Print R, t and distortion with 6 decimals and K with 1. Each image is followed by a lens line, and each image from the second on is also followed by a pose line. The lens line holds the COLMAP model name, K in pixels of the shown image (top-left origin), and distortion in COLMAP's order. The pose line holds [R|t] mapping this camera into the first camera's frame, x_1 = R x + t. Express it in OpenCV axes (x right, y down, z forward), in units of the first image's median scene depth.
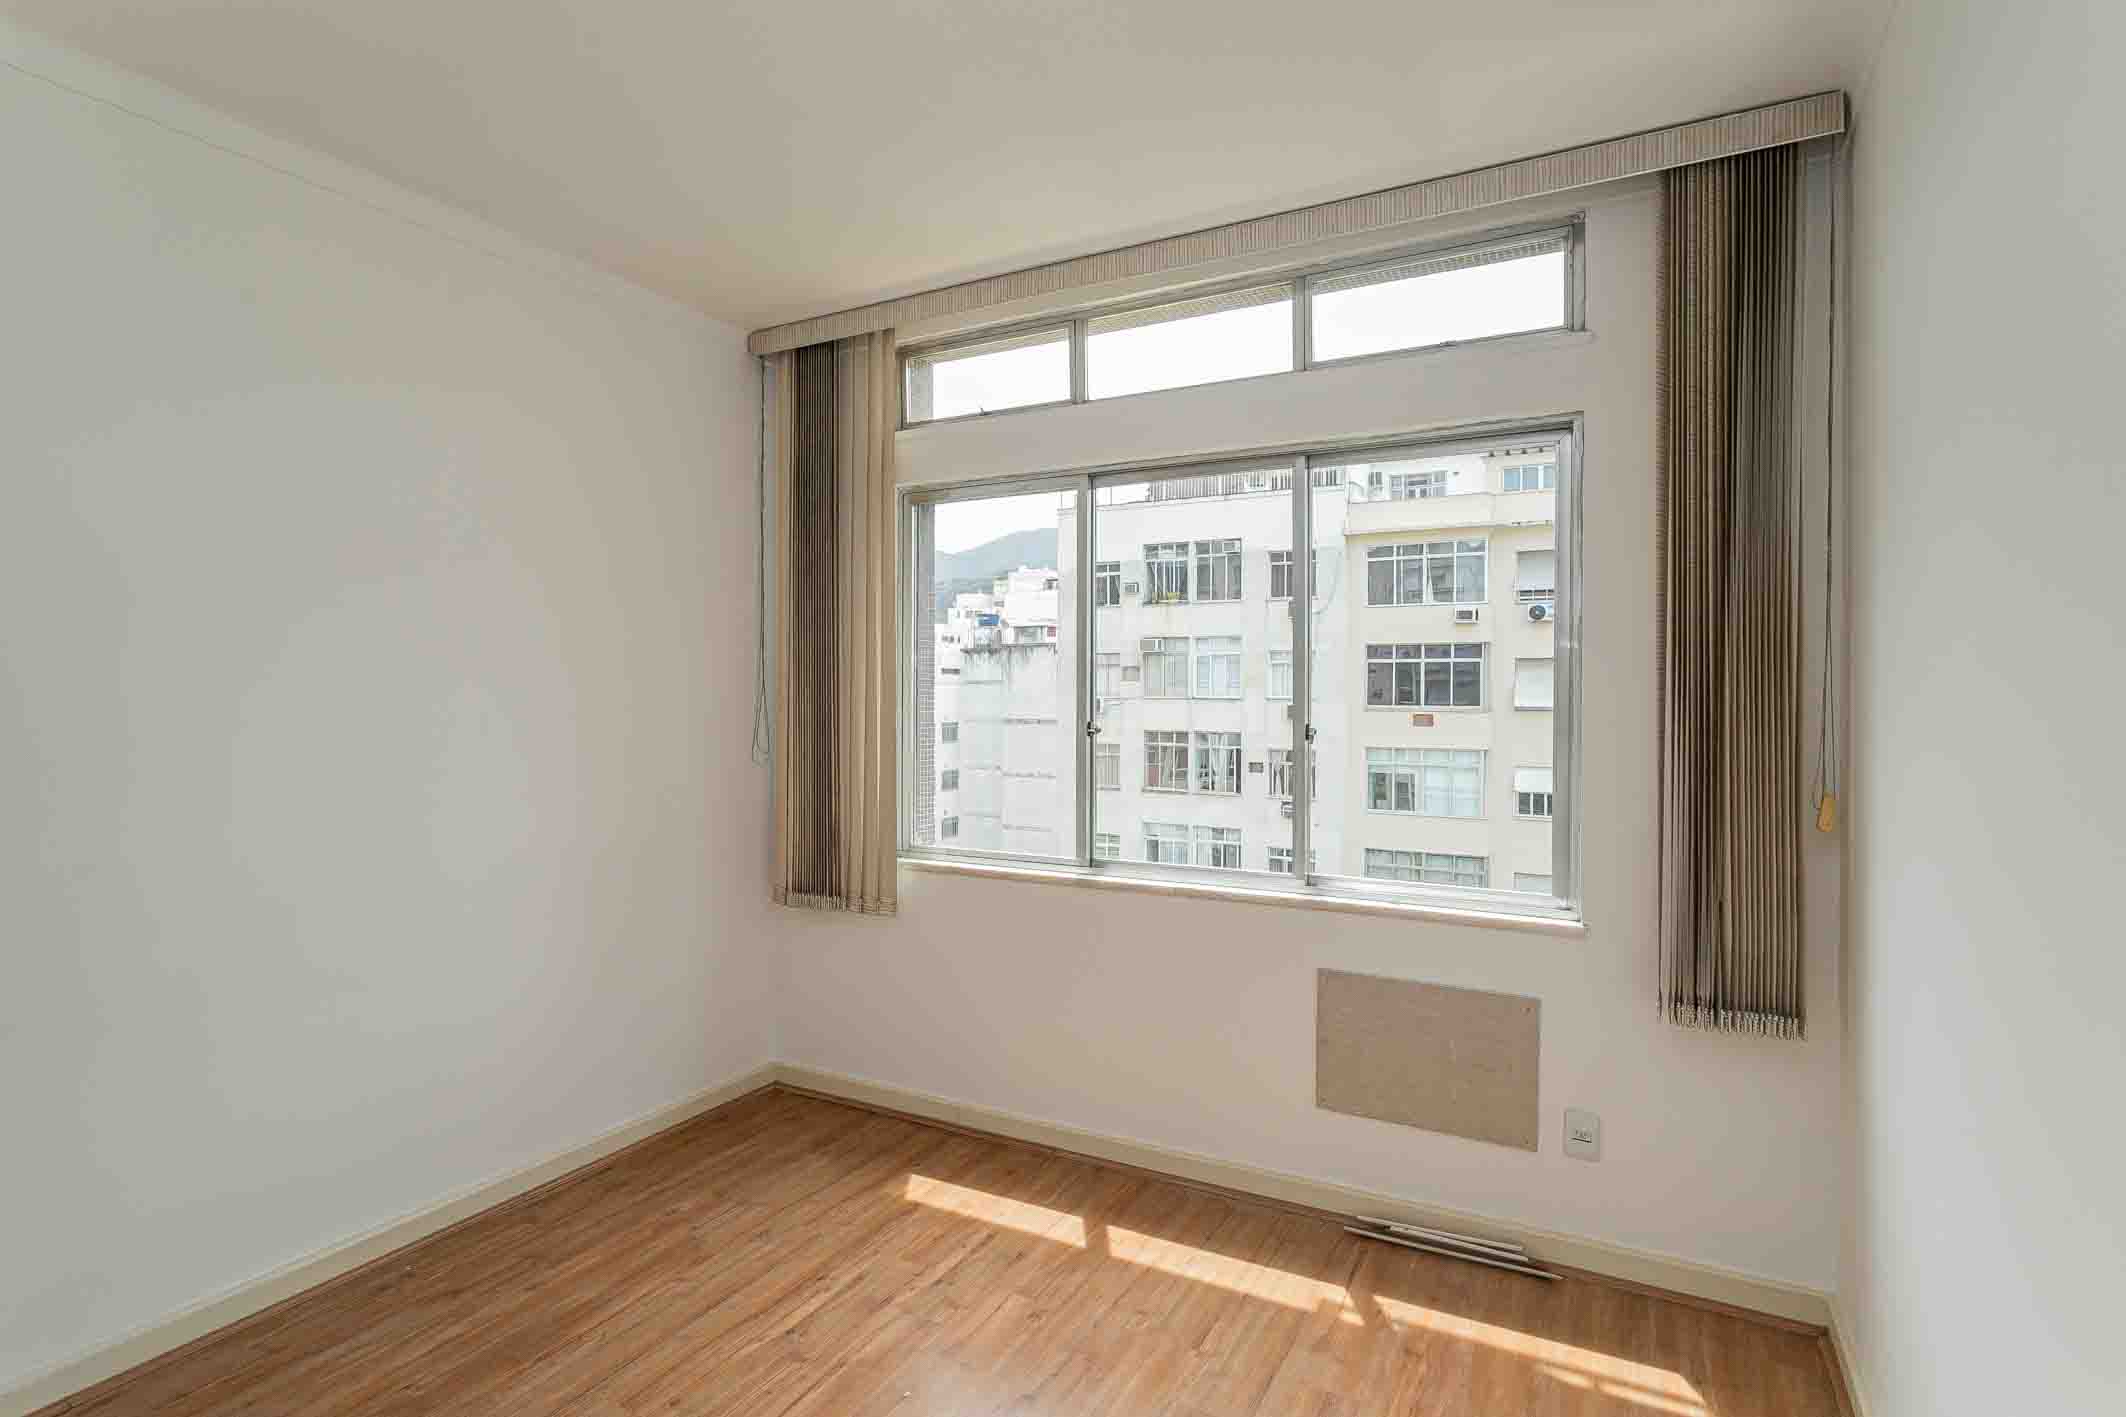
lens RADIAL K [[1034.4, 0, 1070.8], [0, 1034.4, 697.2], [0, 0, 1]] dist [-0.001585, 0.000474]
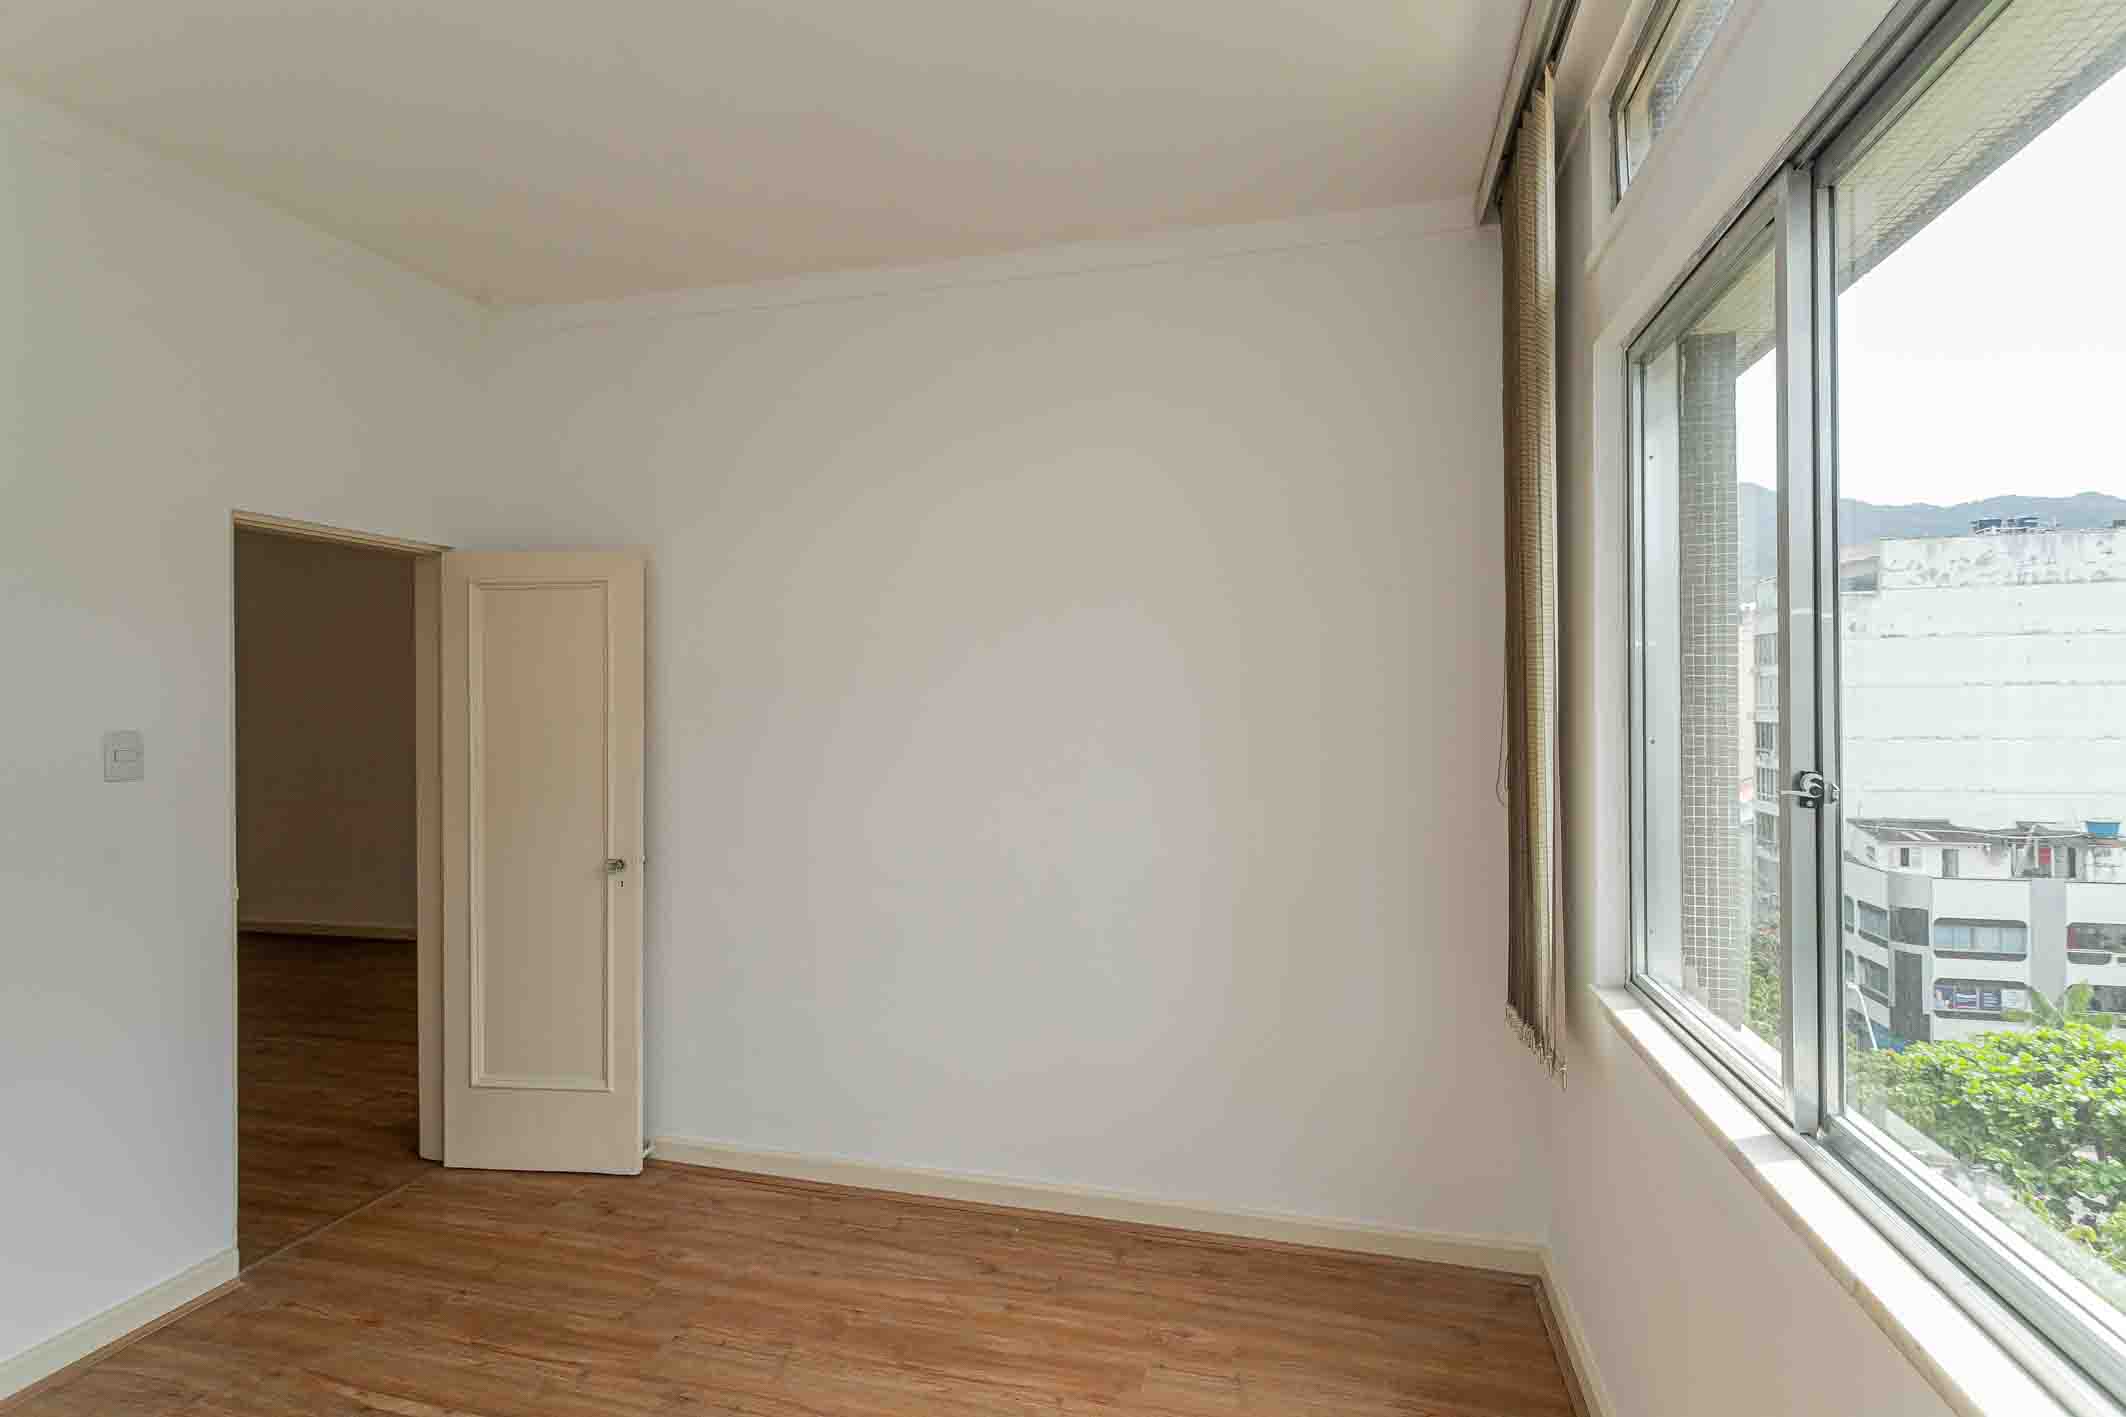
lens RADIAL K [[1034.4, 0, 1070.8], [0, 1034.4, 697.2], [0, 0, 1]] dist [-0.001585, 0.000474]
pose [[0.241798, -0.005964, -0.970308, 0.373627], [-0.004060, 0.999966, -0.007158, 0.001128], [0.970318, 0.005670, 0.241766, 0.686953]]
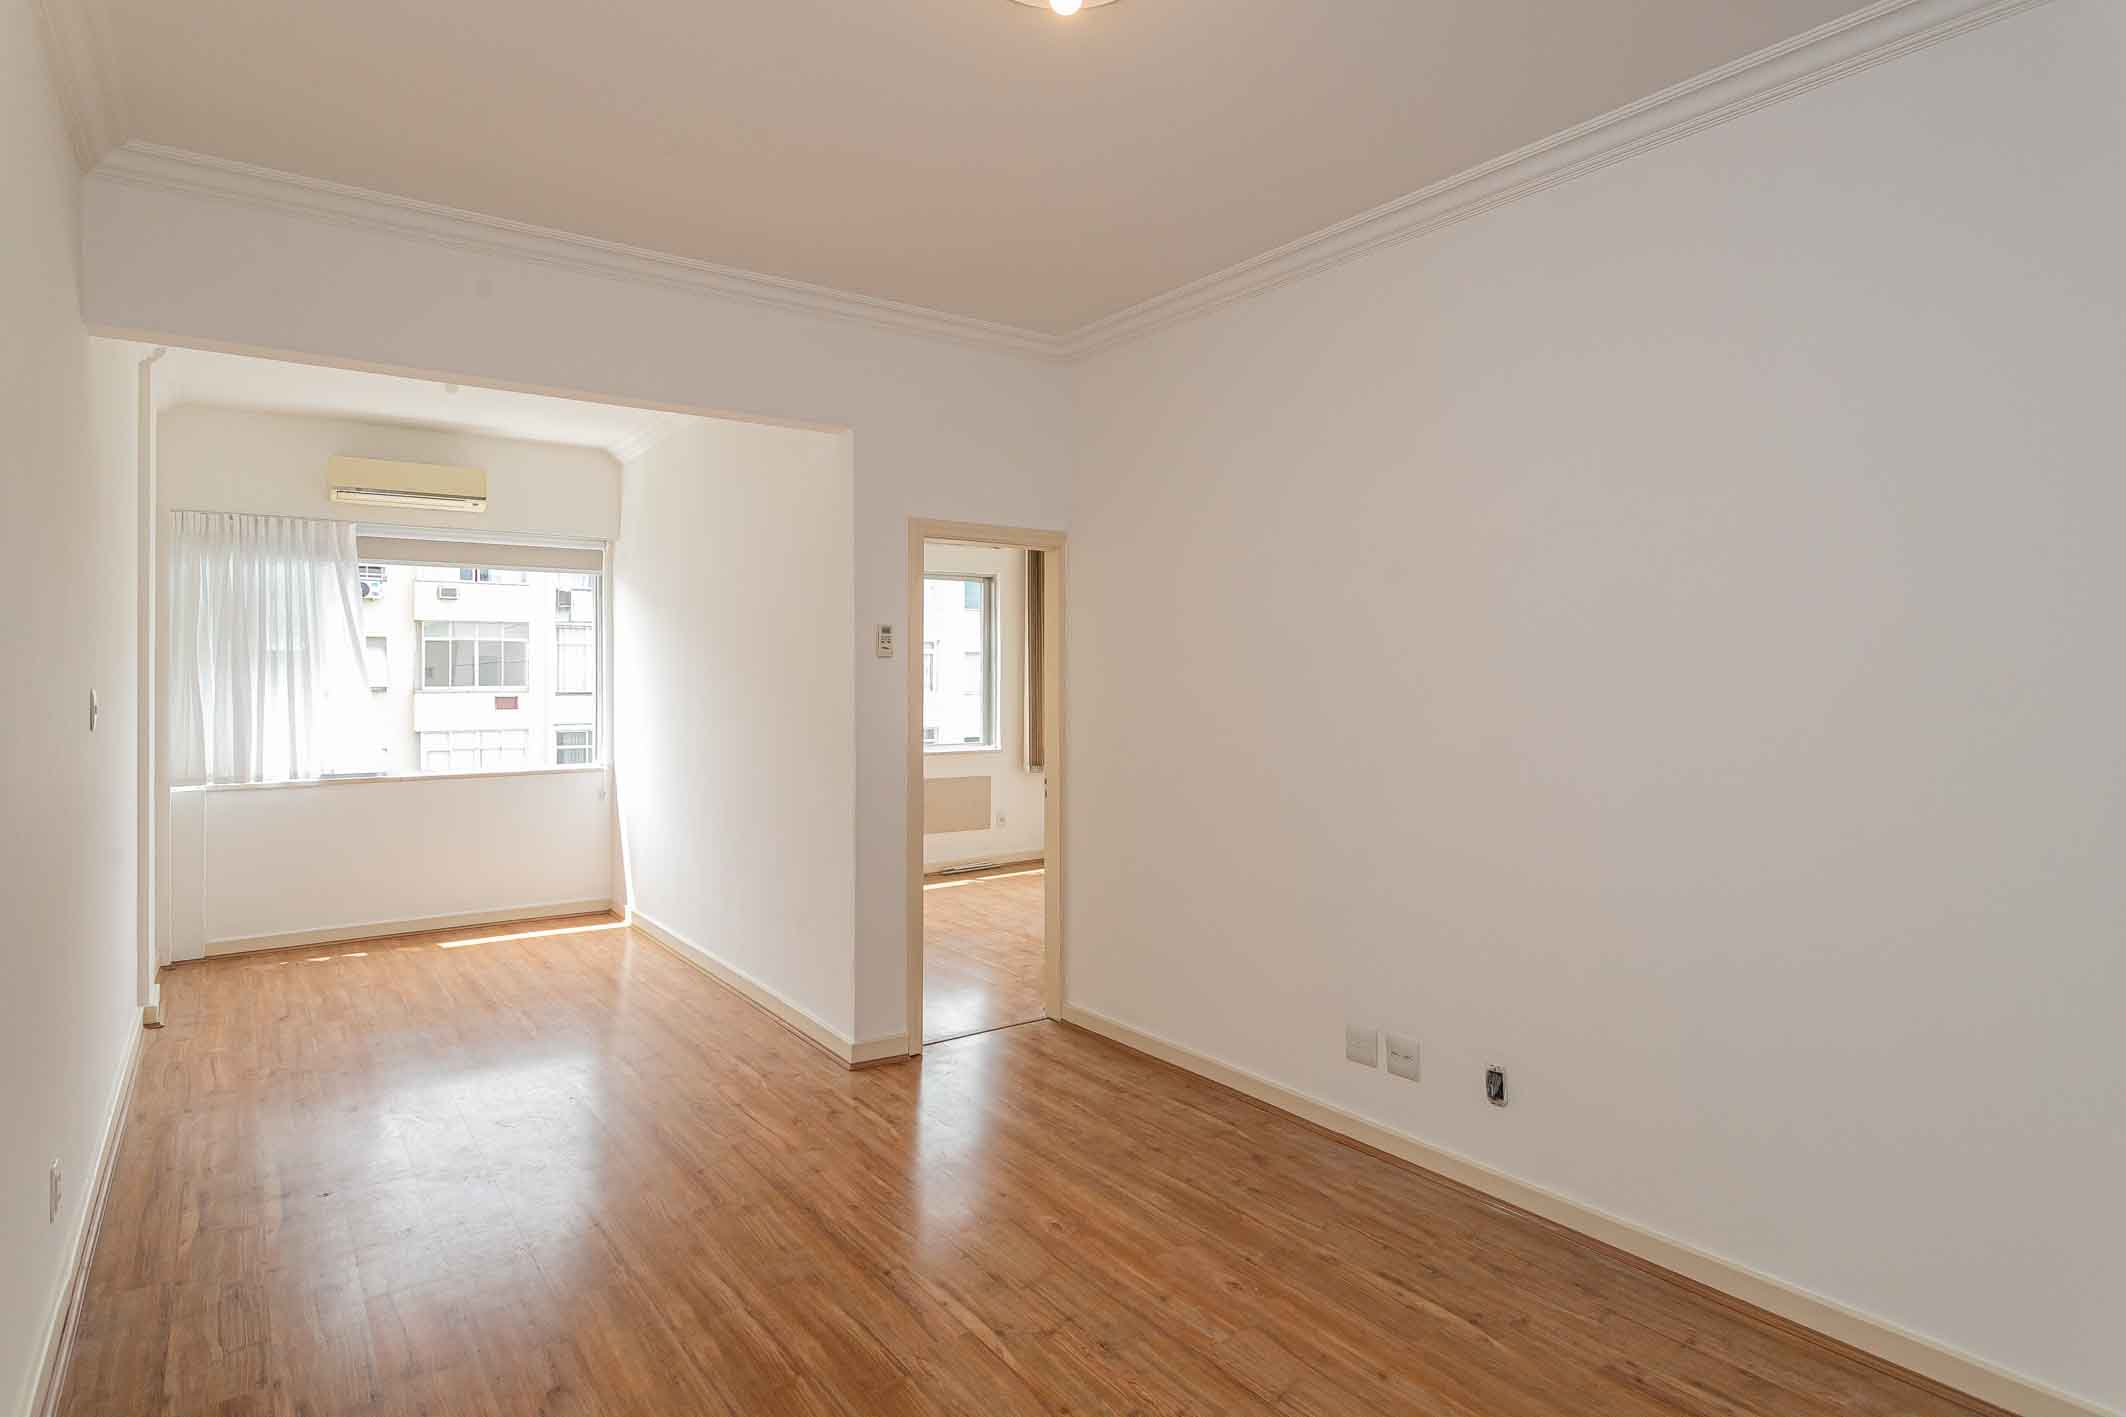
lens RADIAL K [[1124.6, 0, 1060.7], [0, 1124.6, 673.0], [0, 0, 1]] dist [0.001423, 0.000975]
pose [[0.446933, -0.002267, 0.894565, -2.034461], [0.005962, 0.999982, -0.000444, 0.001395], [-0.894548, 0.005532, 0.446938, -0.534311]]
